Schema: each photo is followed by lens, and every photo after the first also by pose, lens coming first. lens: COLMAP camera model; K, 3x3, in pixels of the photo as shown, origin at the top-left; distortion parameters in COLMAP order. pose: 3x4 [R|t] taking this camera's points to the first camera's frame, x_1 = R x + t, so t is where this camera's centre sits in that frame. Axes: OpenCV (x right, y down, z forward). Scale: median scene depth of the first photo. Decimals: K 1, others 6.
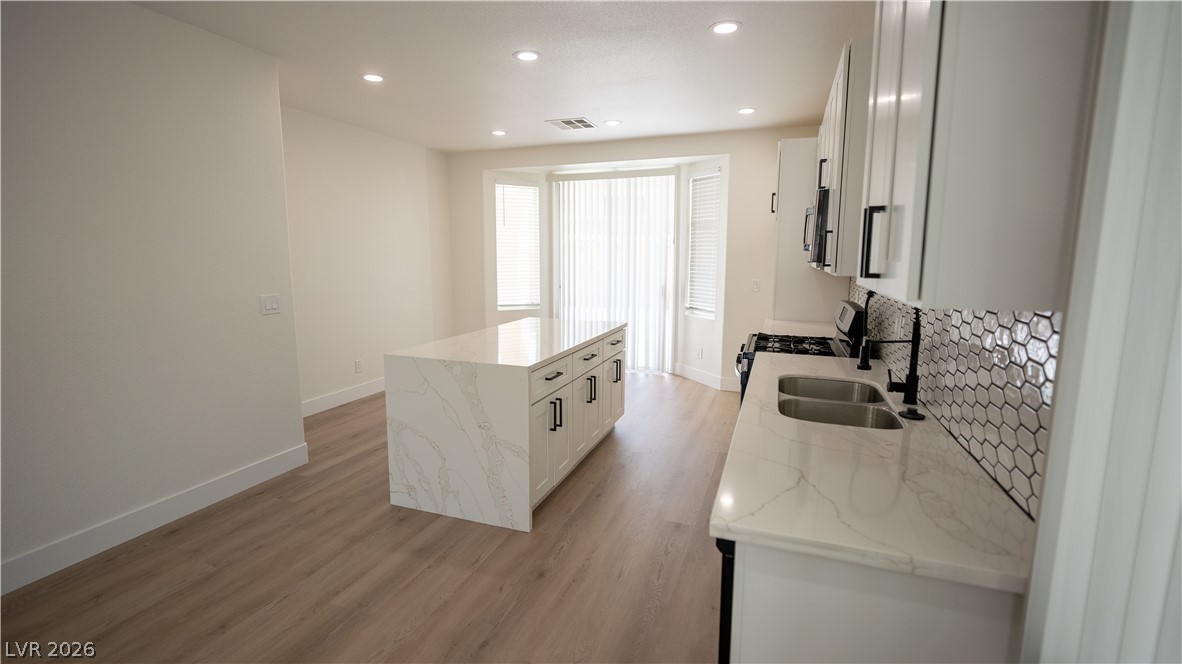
lens RADIAL K [[530.6, 0, 586.8], [0, 530.6, 332.4], [0, 0, 1]] dist [-0.005752, 0.000976]
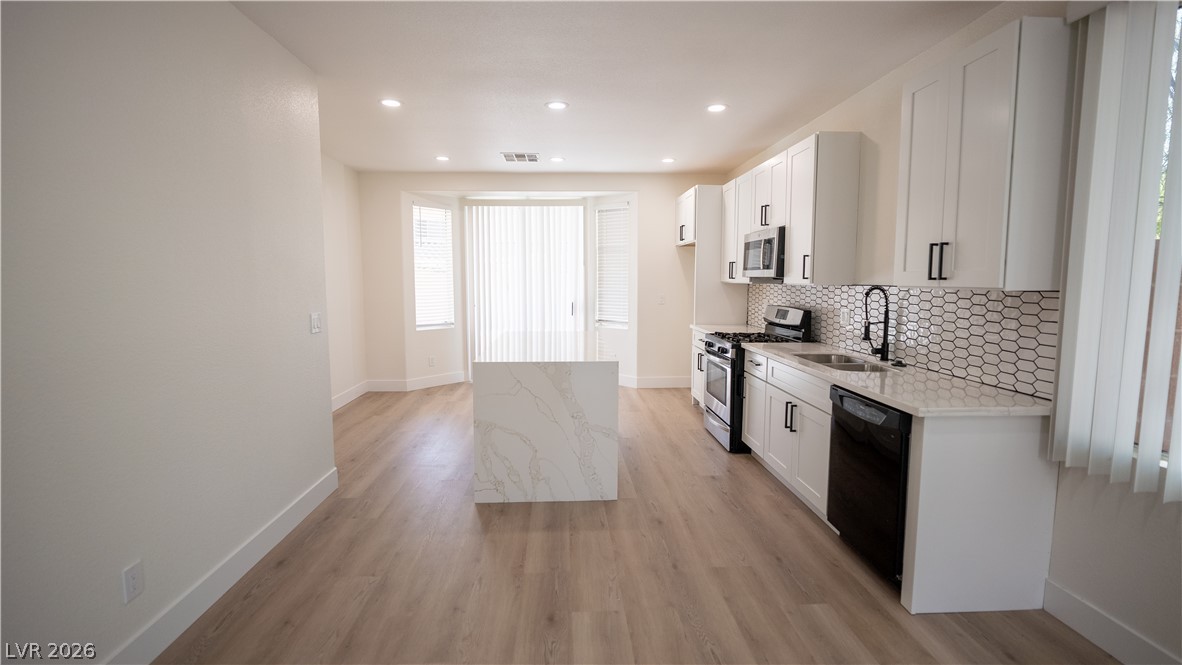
lens RADIAL K [[530.6, 0, 592.5], [0, 530.6, 328.9], [0, 0, 1]] dist [-0.005752, 0.000976]
pose [[0.916668, -0.042536, 0.397380, -0.372159], [0.062191, 0.997389, -0.036699, 0.017676], [-0.394781, 0.058354, 0.916920, -0.064710]]
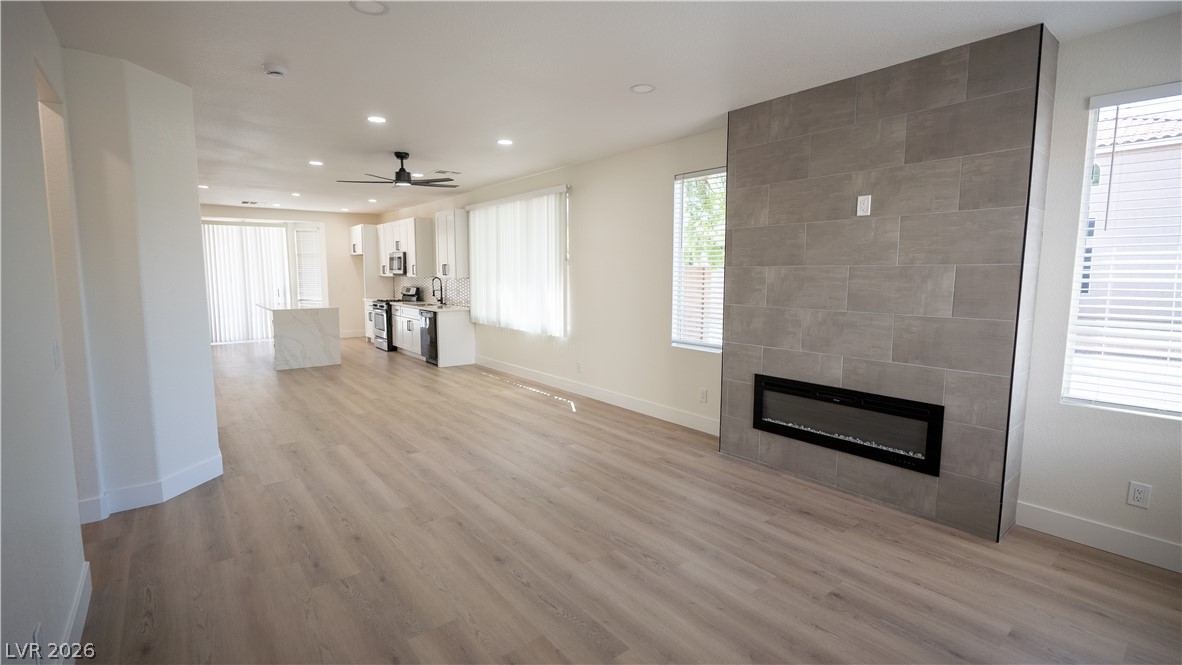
lens RADIAL K [[530.6, 0, 579.6], [0, 530.6, 332.1], [0, 0, 1]] dist [-0.005752, 0.000976]
pose [[0.531493, -0.098105, 0.841362, -1.126414], [0.121579, 0.991821, 0.038847, 0.146261], [-0.838292, 0.081646, 0.539074, -1.043456]]
